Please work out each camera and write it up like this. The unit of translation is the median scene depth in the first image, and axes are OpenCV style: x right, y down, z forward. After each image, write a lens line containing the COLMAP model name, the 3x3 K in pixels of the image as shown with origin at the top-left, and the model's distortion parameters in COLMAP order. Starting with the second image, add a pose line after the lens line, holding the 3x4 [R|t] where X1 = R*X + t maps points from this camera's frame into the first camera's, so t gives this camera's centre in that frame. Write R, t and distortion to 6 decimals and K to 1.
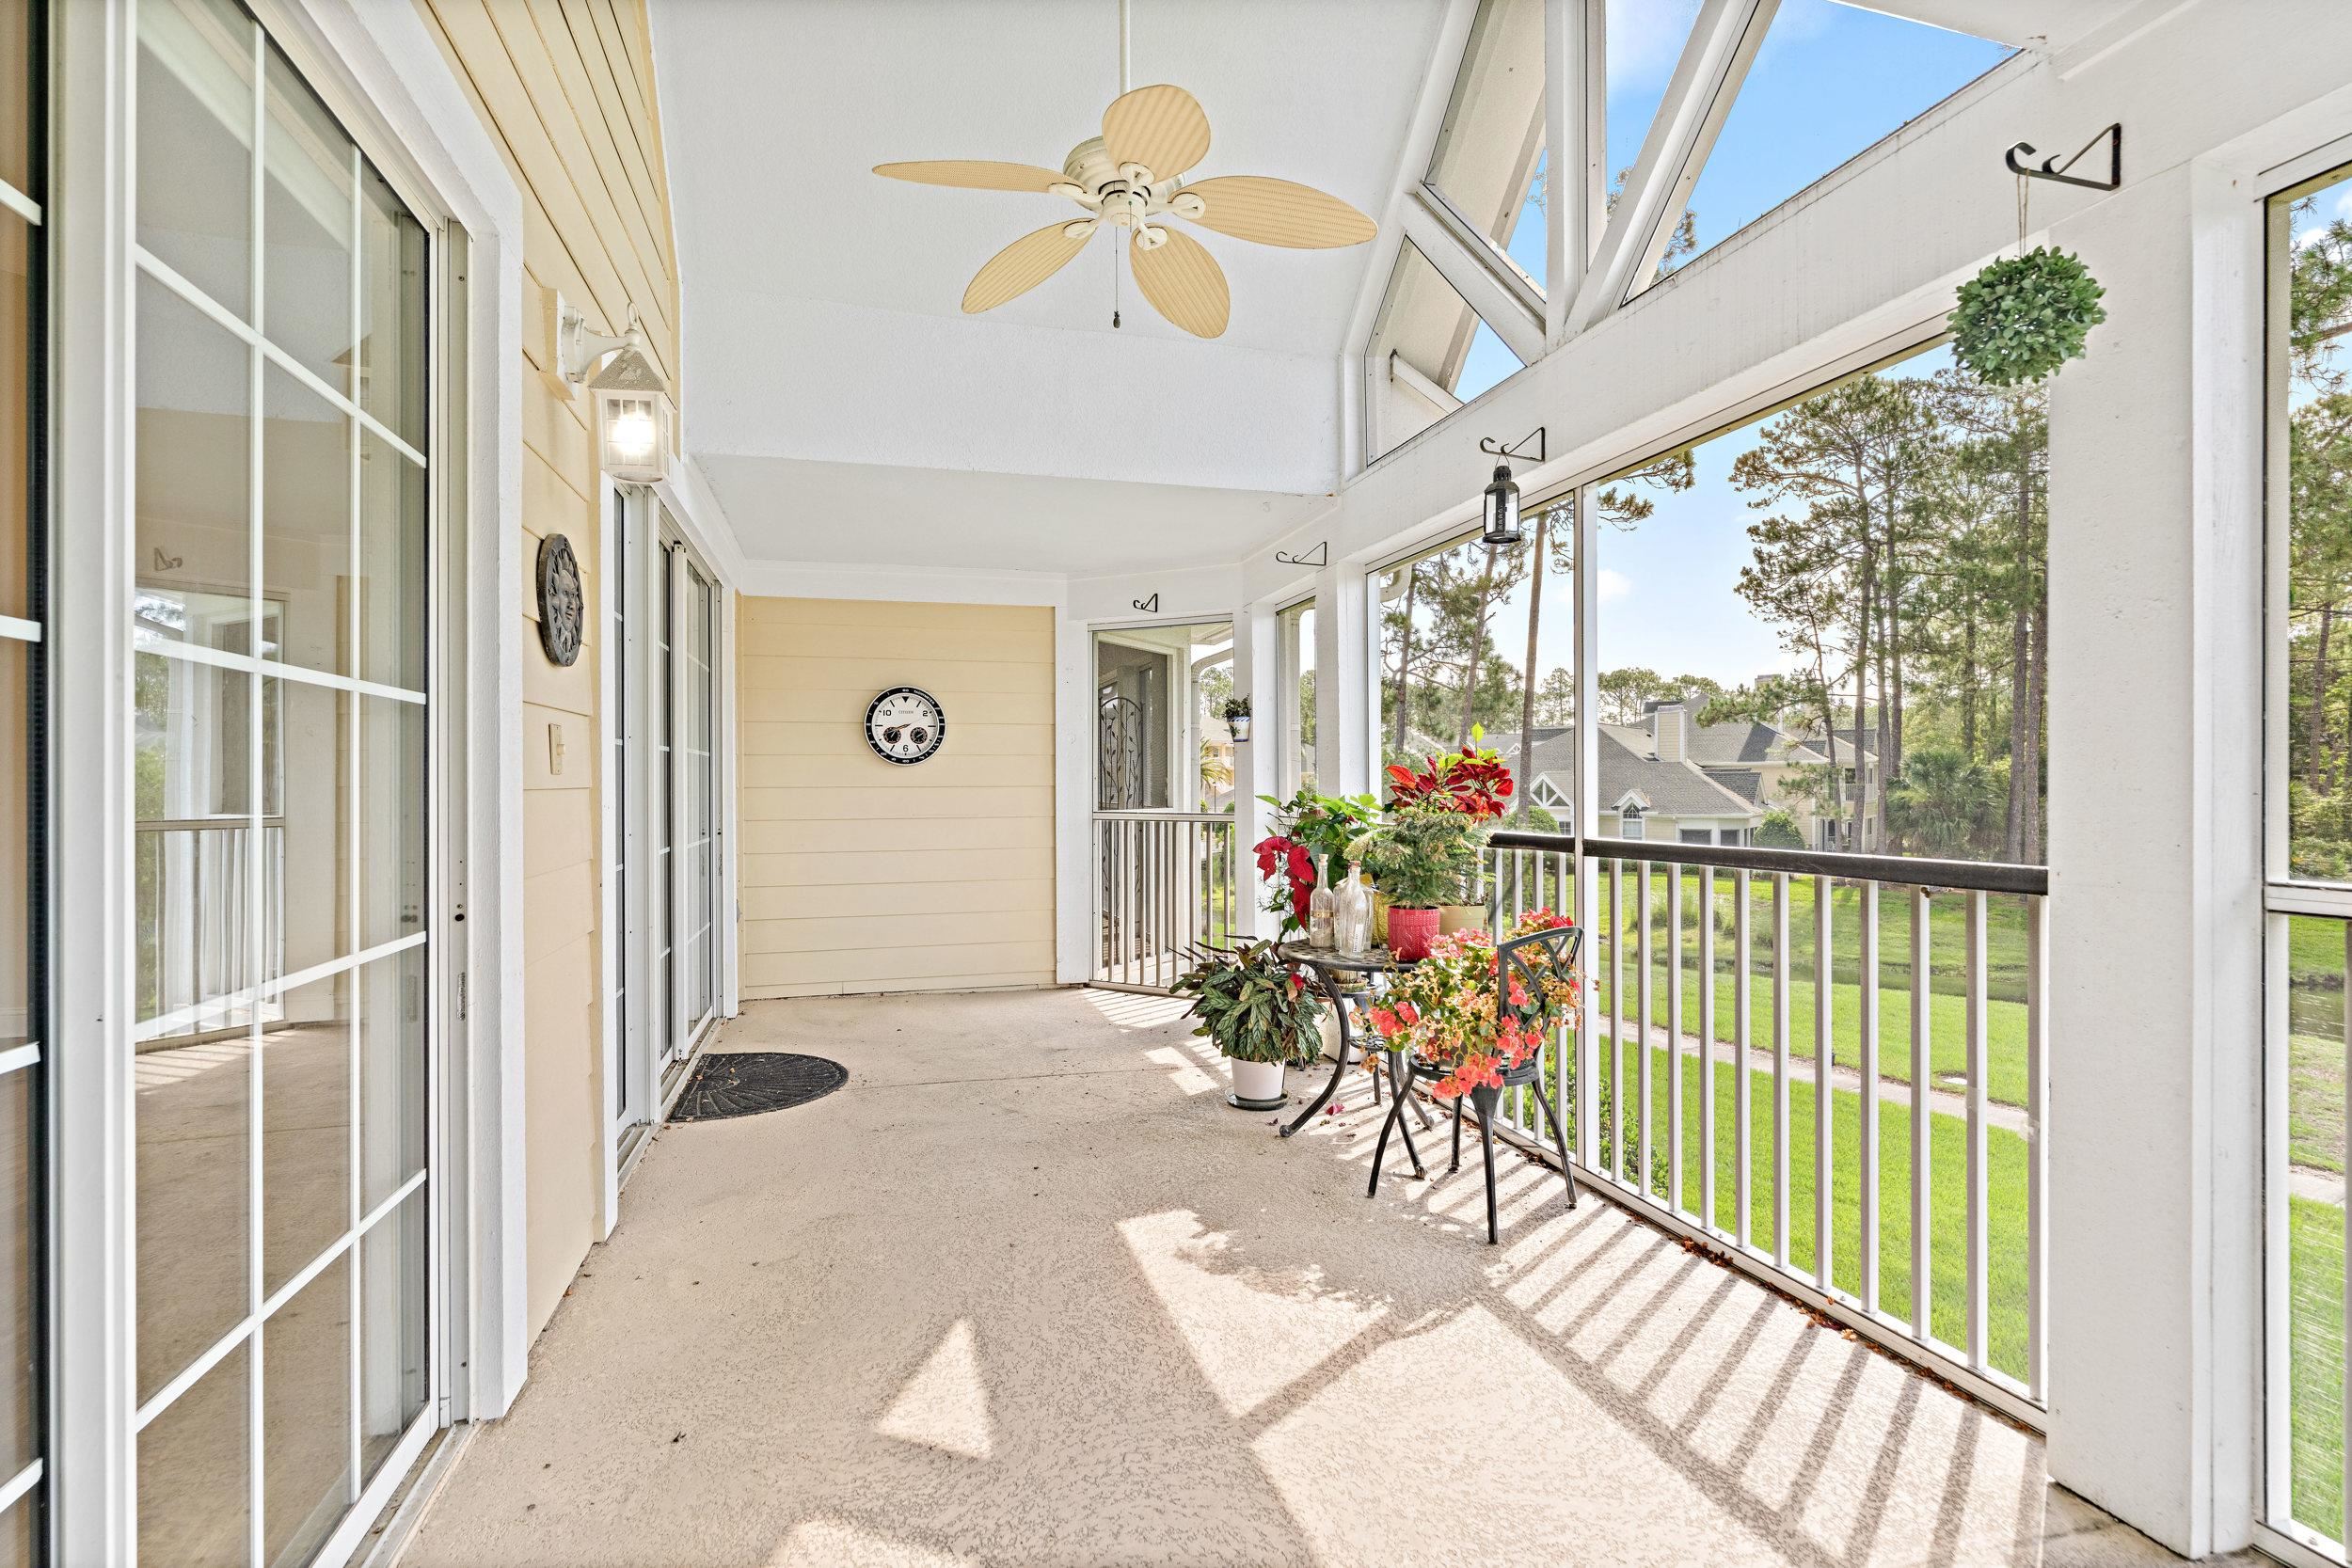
lens RADIAL K [[1088.6, 0, 1176.0], [0, 1088.6, 784.0], [0, 0, 1]] dist [-0.000041, -0.000013]
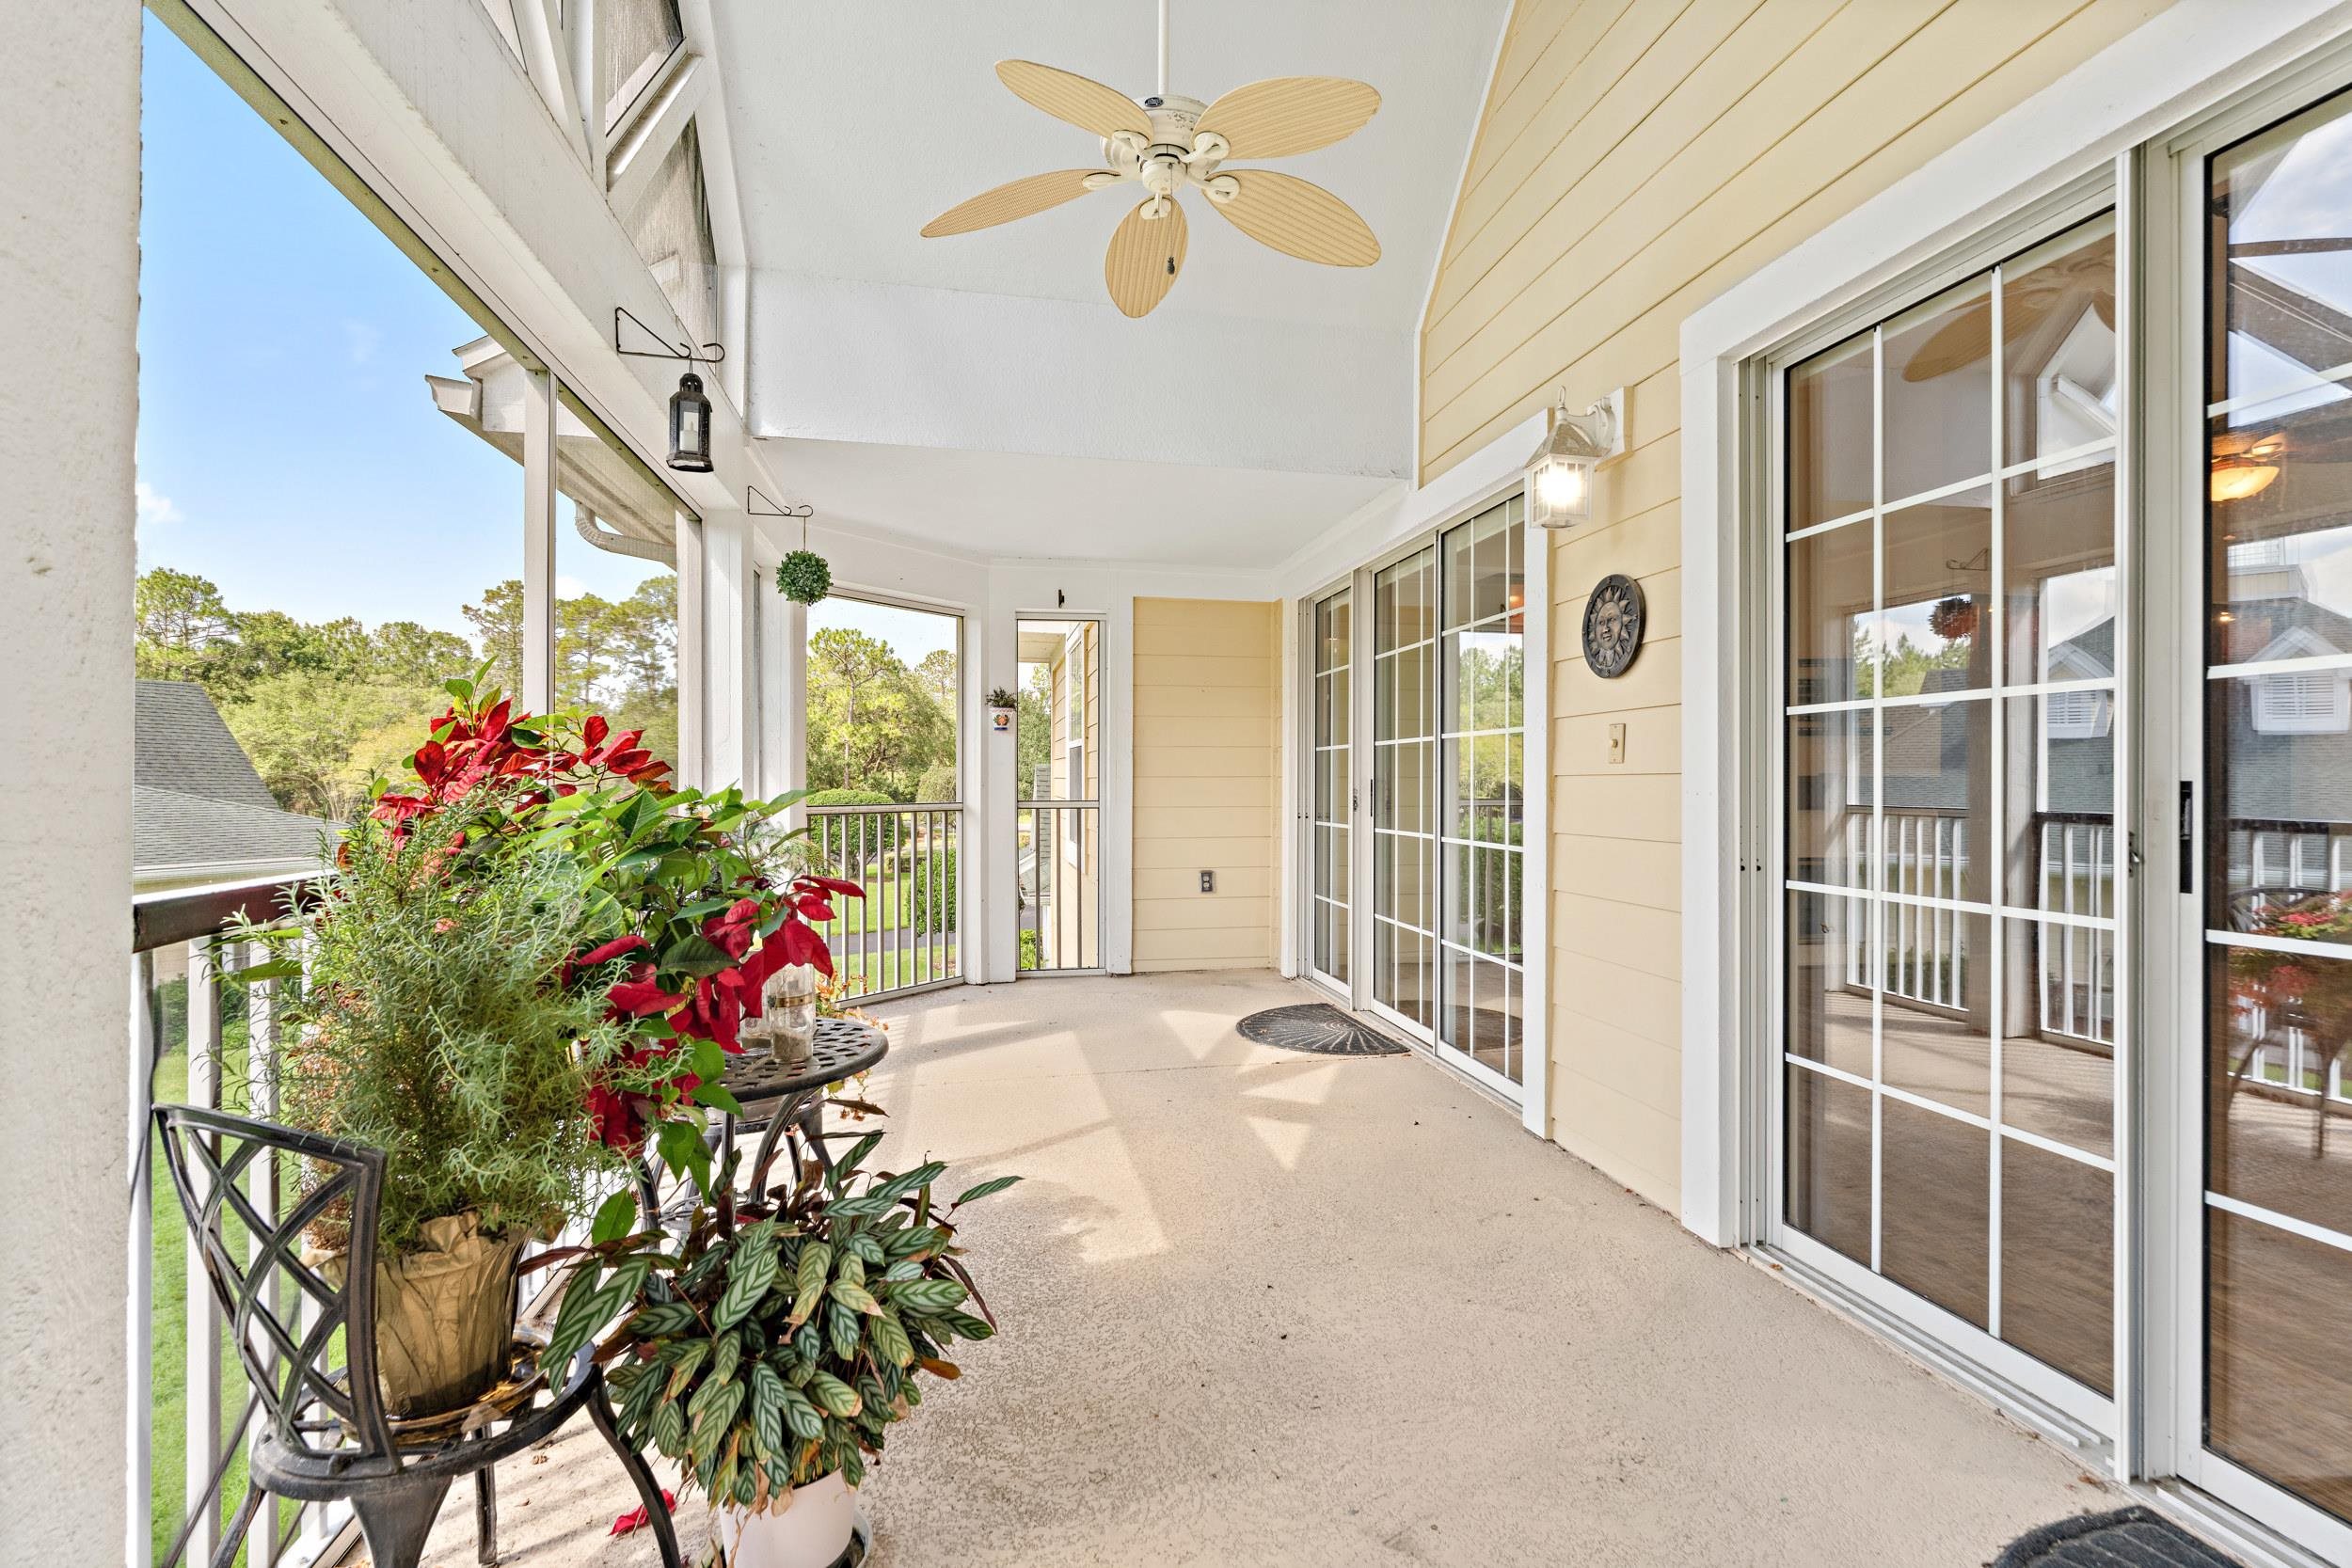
lens RADIAL K [[1088.6, 0, 1176.0], [0, 1088.6, 784.0], [0, 0, 1]] dist [-0.000041, -0.000013]
pose [[-0.996243, -0.003243, 0.086537, -0.153722], [-0.003205, 0.999995, 0.000583, 0.015696], [-0.086538, 0.000304, -0.996248, 2.151981]]
